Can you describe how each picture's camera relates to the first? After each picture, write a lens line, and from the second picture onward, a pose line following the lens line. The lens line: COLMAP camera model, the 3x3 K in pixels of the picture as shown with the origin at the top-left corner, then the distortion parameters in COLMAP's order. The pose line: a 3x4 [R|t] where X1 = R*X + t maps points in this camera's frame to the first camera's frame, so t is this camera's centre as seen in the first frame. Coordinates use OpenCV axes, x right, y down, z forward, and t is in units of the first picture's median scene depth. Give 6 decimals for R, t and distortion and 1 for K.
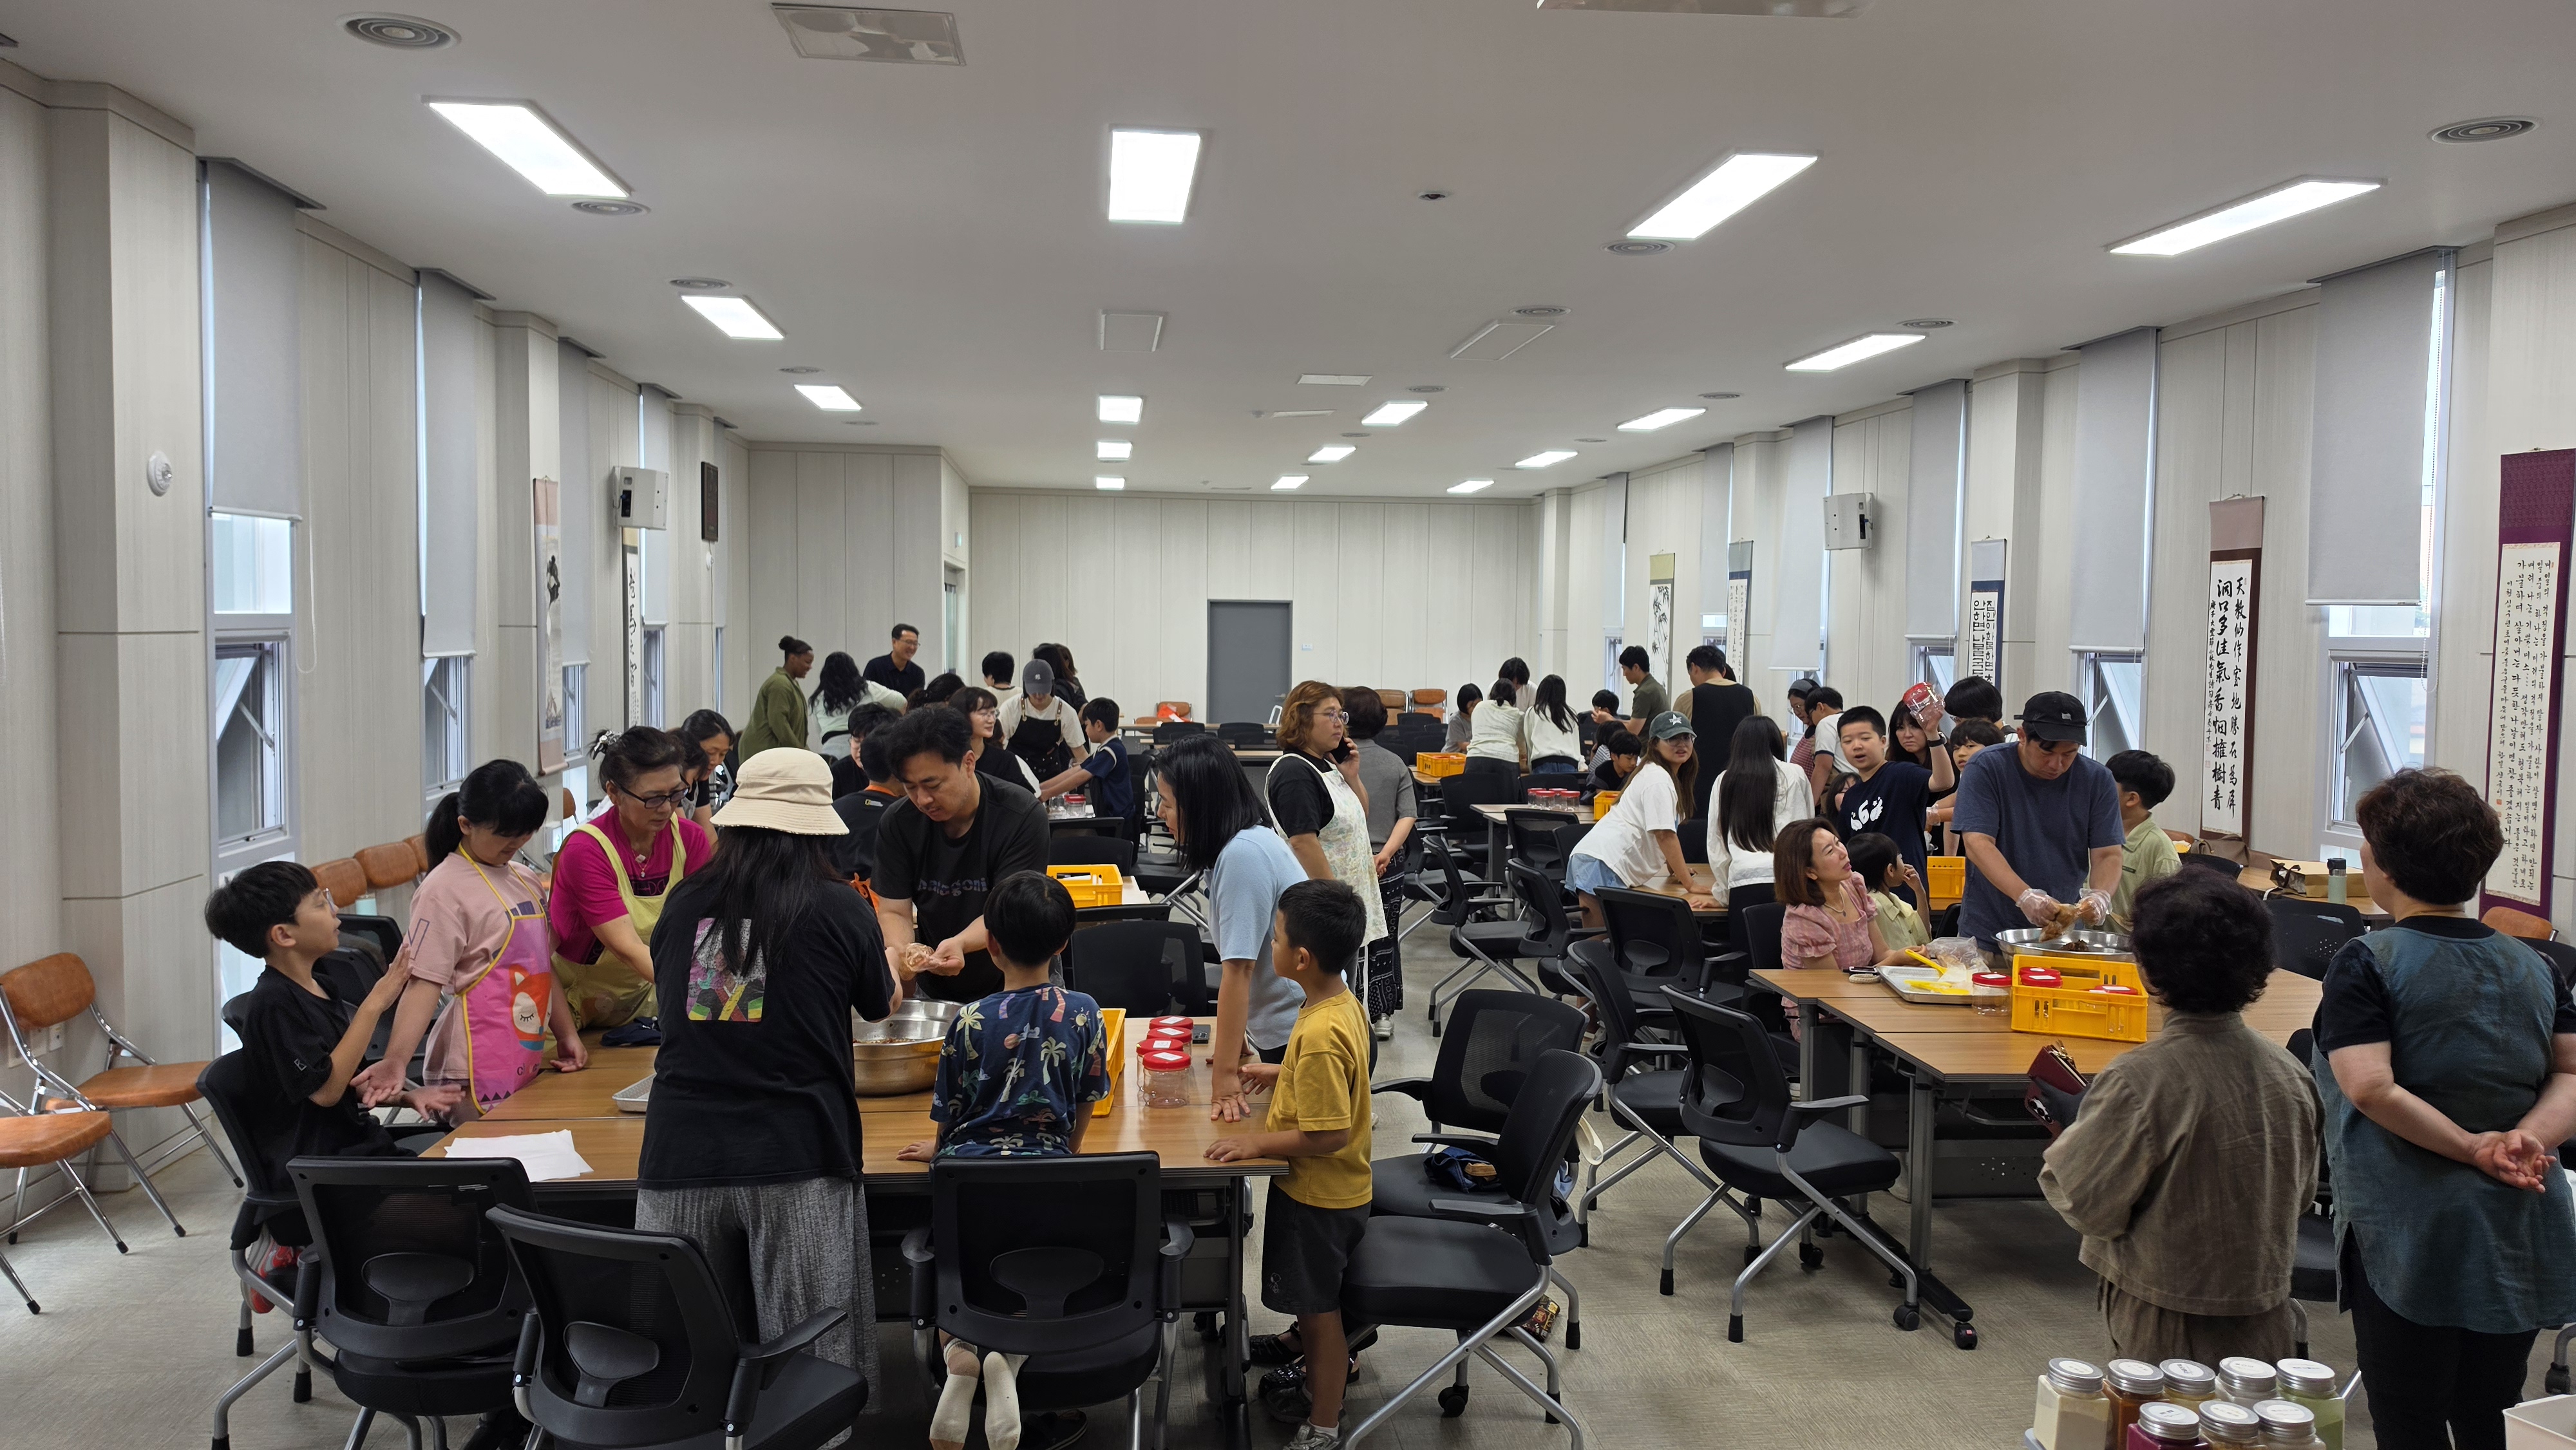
lens RADIAL K [[1729.1, 0, 1285.2], [0, 1729.1, 720.0], [0, 0, 1]] dist [-0.004438, -0.002999]
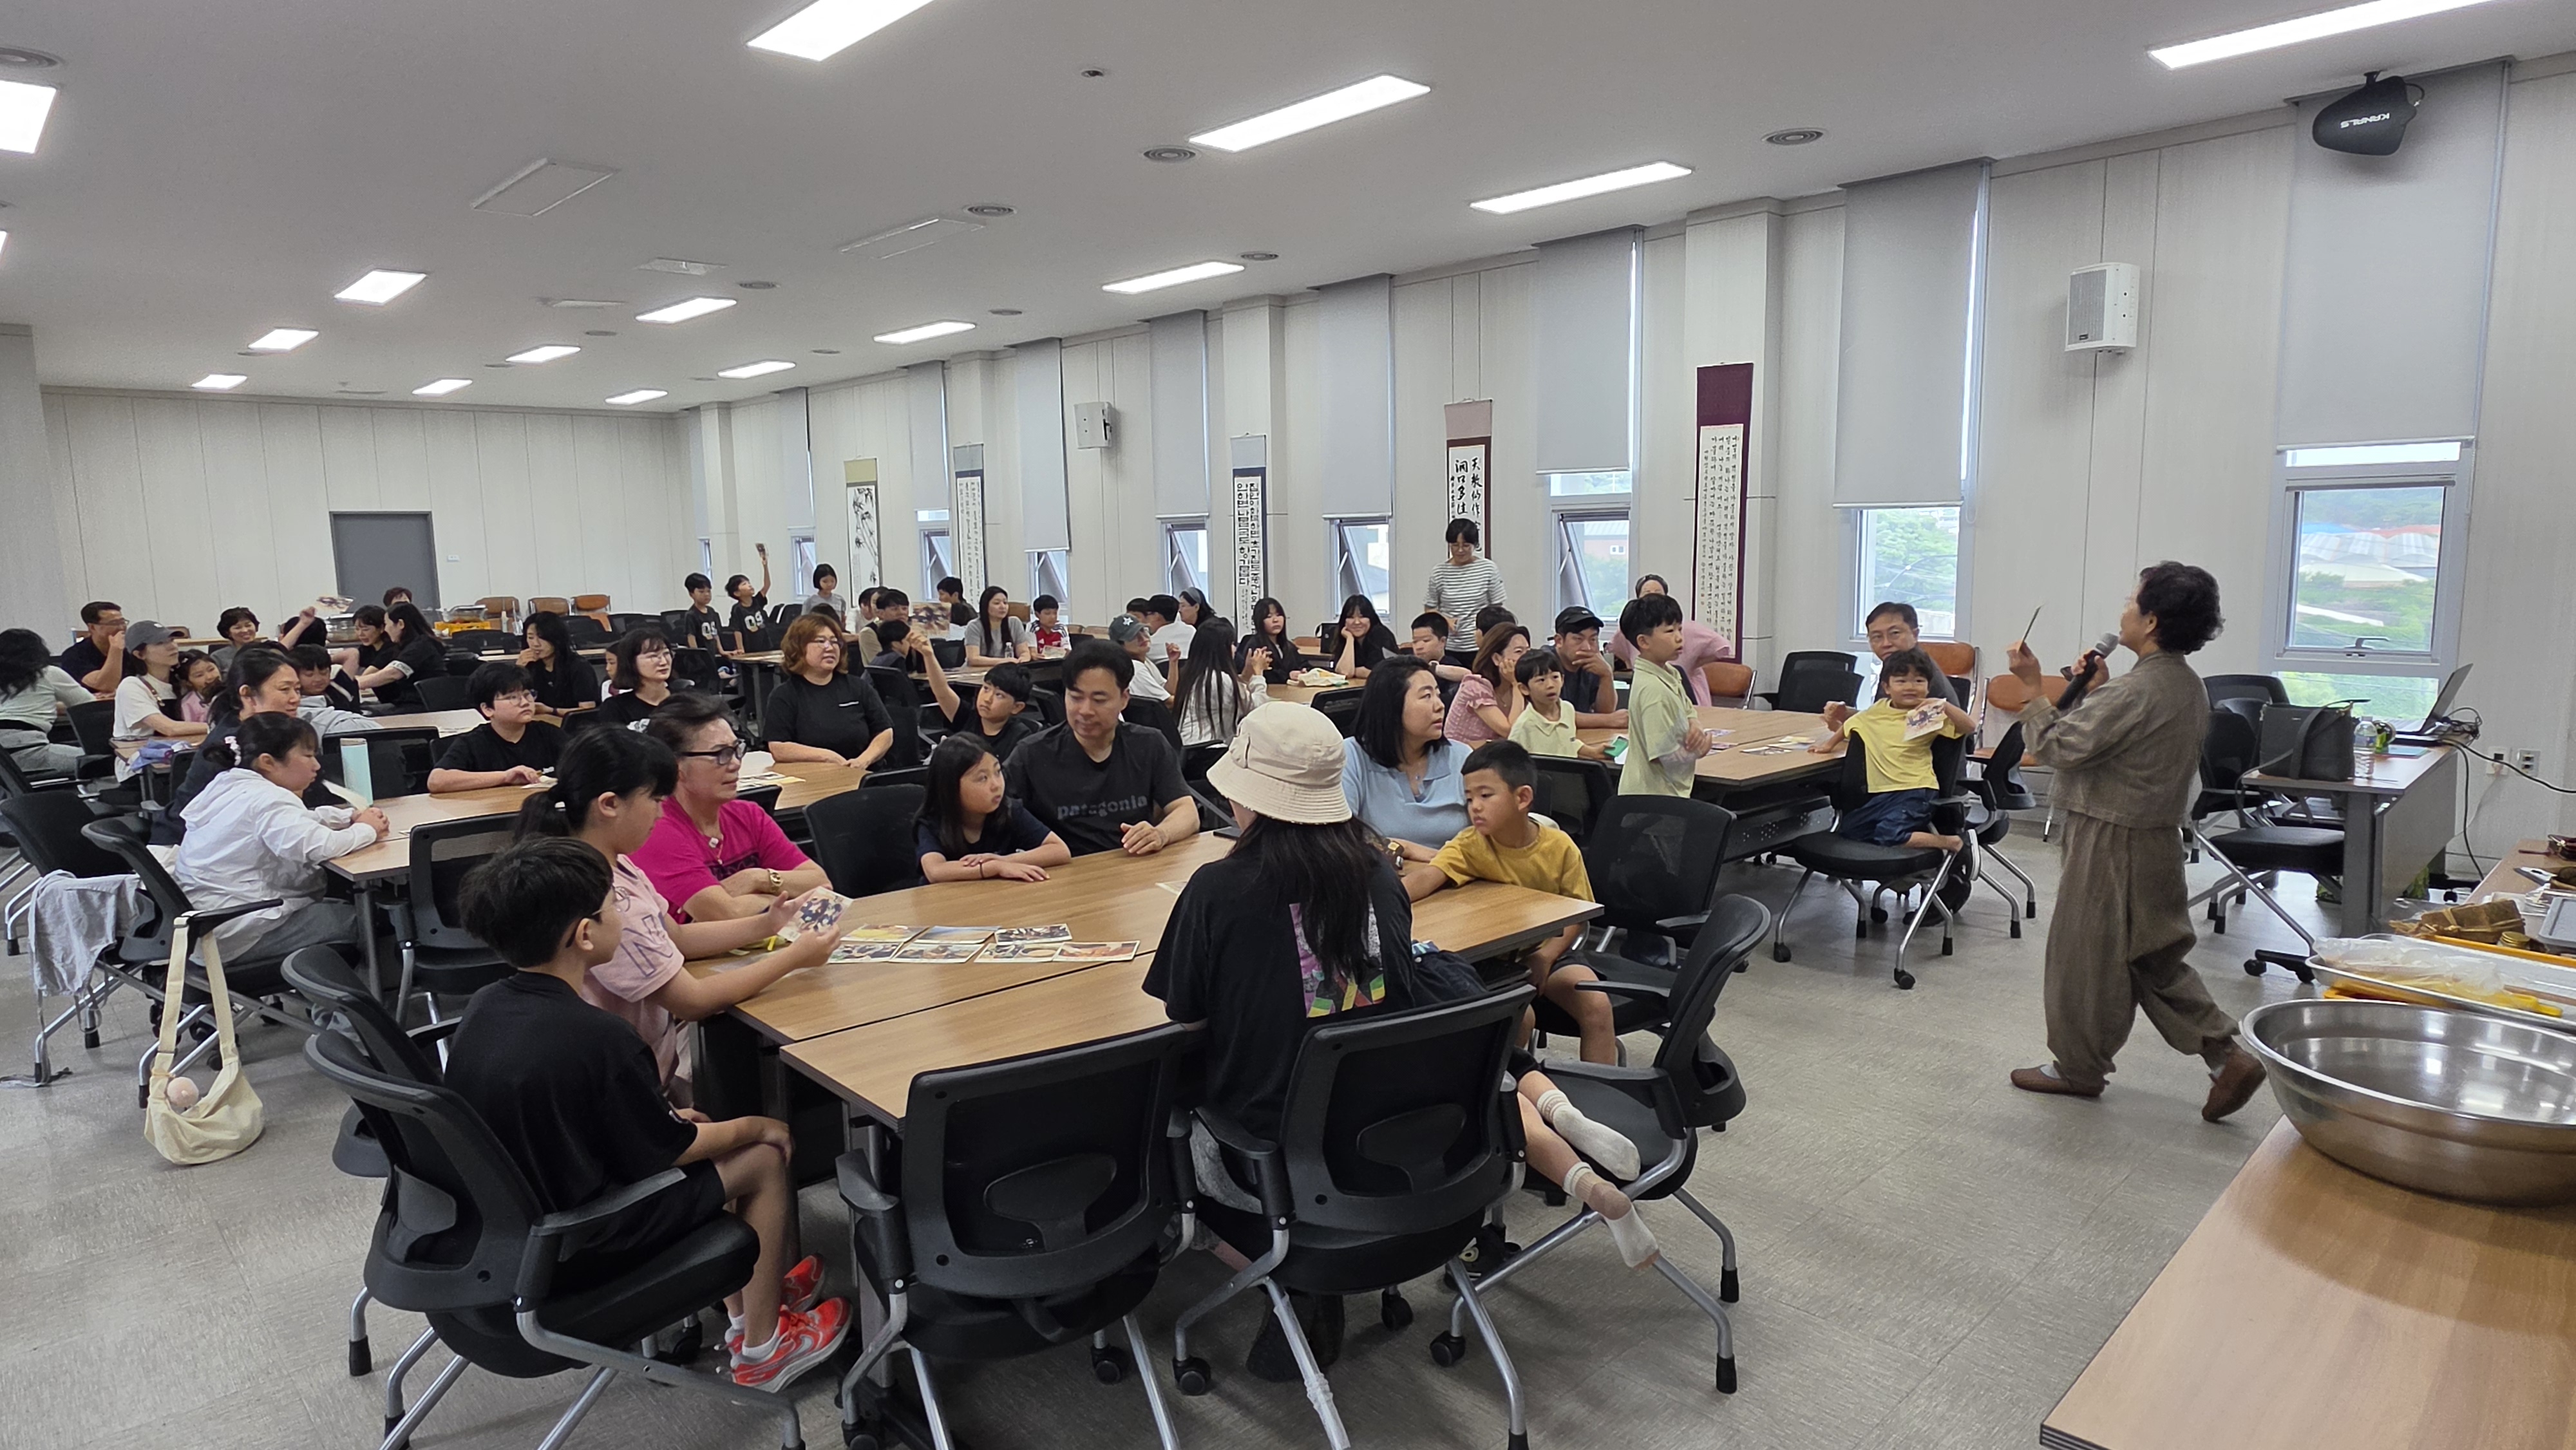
lens RADIAL K [[1409.7, 0, 1290.8], [0, 1409.7, 720.8], [0, 0, 1]] dist [0.003805, -0.000005]
pose [[0.787686, -0.107156, 0.606686, -0.277169], [0.063830, 0.993652, 0.092630, 0.014573], [-0.612761, -0.034239, 0.789526, 0.161344]]
